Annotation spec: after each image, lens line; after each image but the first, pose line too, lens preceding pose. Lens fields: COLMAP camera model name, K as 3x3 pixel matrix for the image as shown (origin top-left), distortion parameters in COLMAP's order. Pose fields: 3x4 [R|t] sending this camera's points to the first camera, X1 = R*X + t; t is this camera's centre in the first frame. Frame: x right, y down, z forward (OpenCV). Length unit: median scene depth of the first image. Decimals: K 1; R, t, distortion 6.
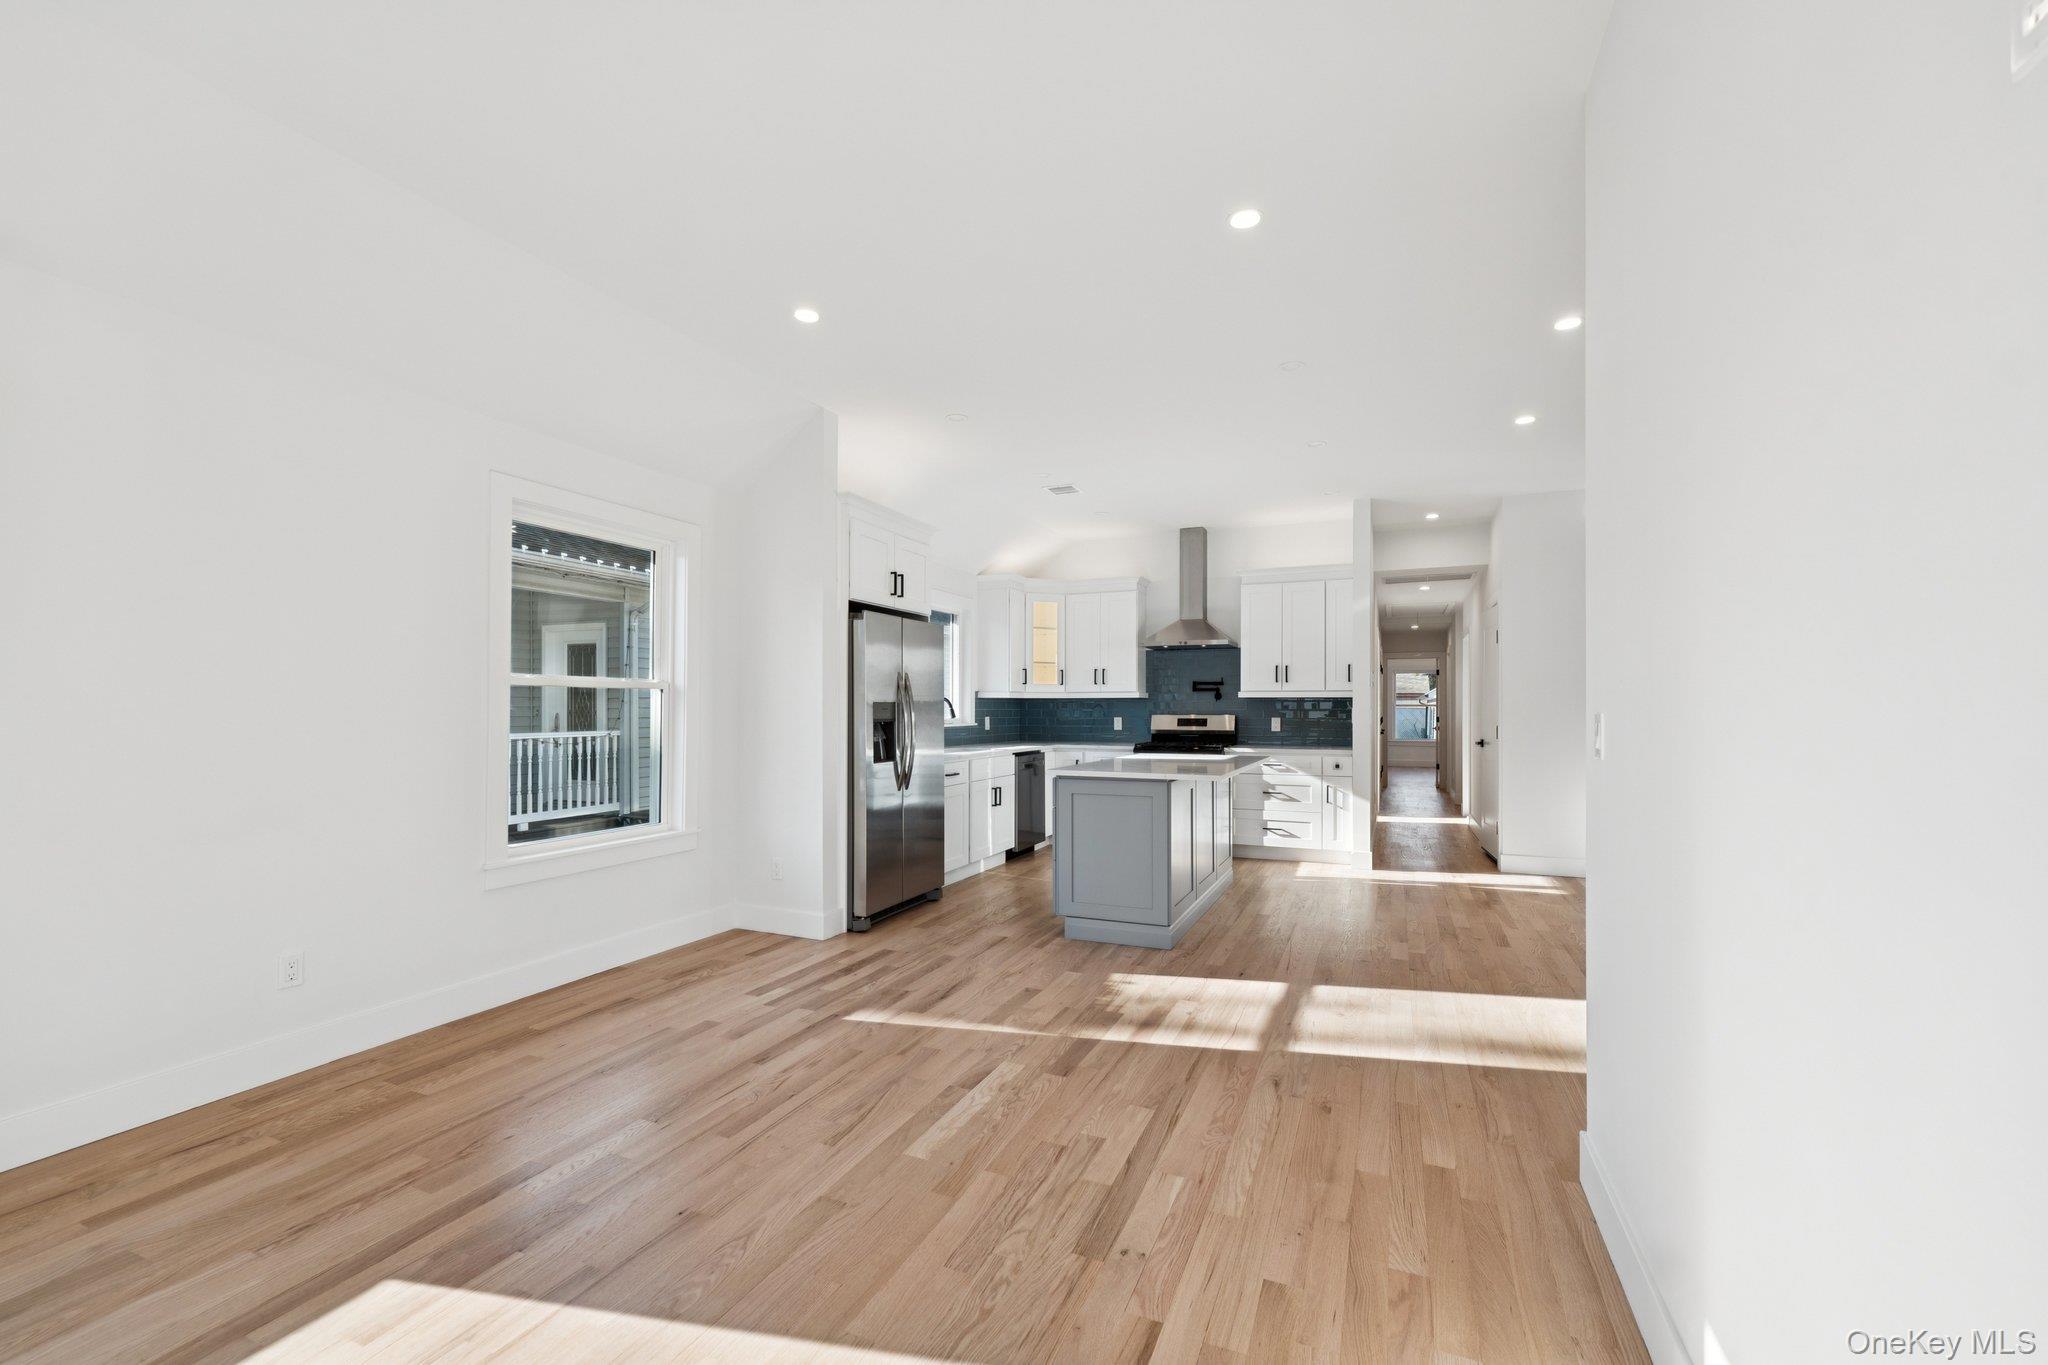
lens RADIAL K [[840.5, 0, 1015.7], [0, 840.5, 693.1], [0, 0, 1]] dist [0.002126, -0.000155]
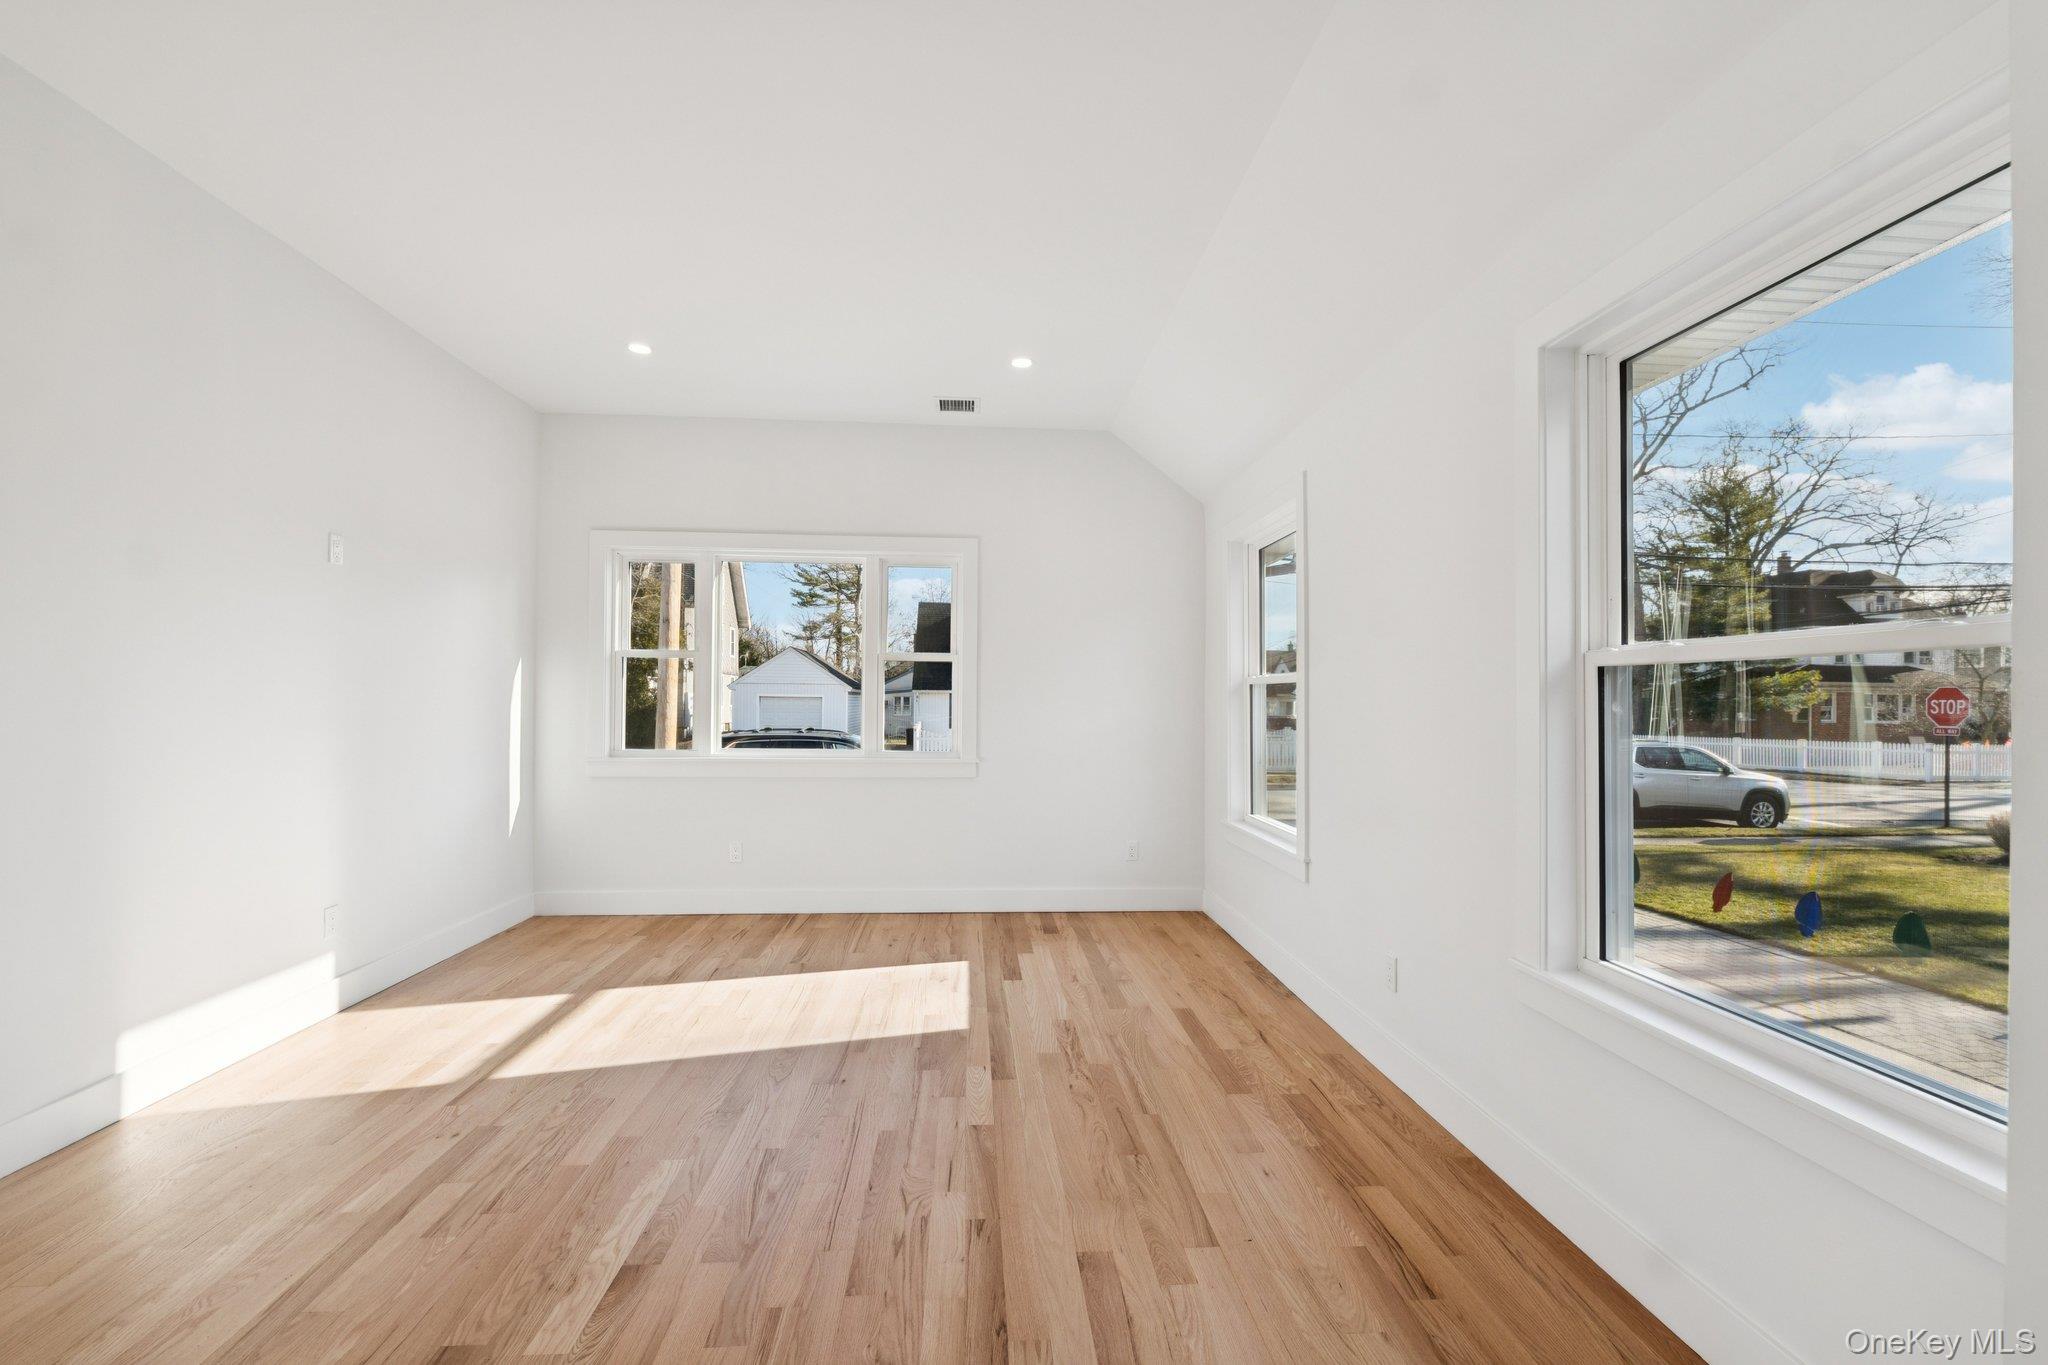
lens RADIAL K [[840.5, 0, 1023.7], [0, 840.5, 690.4], [0, 0, 1]] dist [0.002126, -0.000155]
pose [[-0.883721, -0.017366, -0.467691, -0.006599], [-0.002067, 0.999446, -0.033205, 0.017260], [0.468009, -0.028378, -0.883268, 0.873588]]
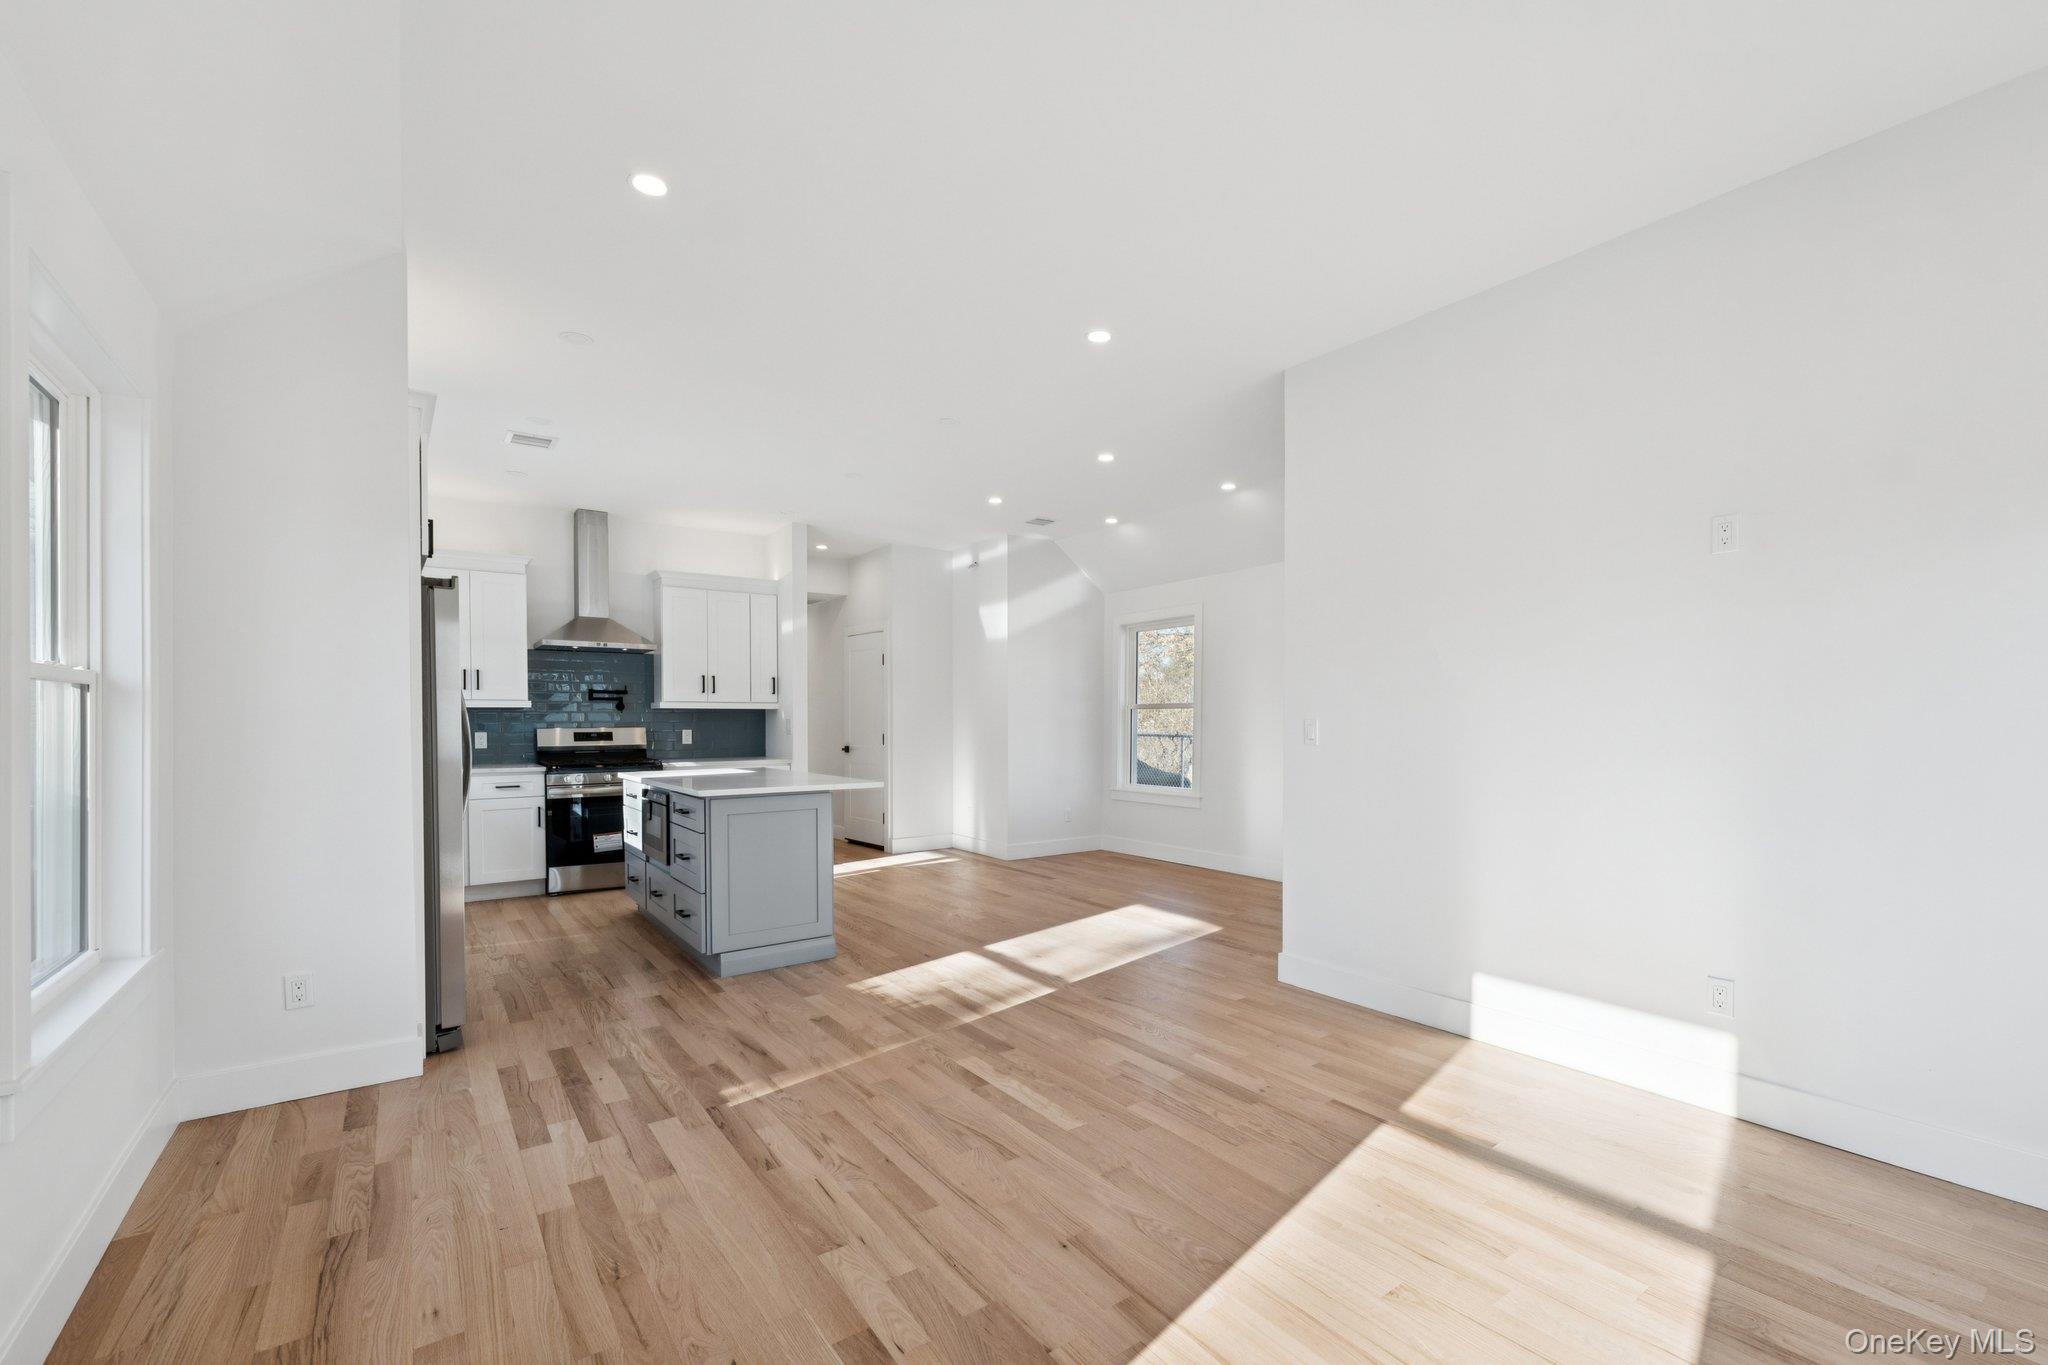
lens RADIAL K [[876.6, 0, 1058.3], [0, 876.6, 721.7], [0, 0, 1]] dist [-0.000050, -0.001610]
pose [[0.492561, -0.002419, 0.870275, -0.474684], [-0.013266, 0.999859, 0.010288, 0.005618], [-0.870177, -0.016612, 0.492460, 0.198856]]
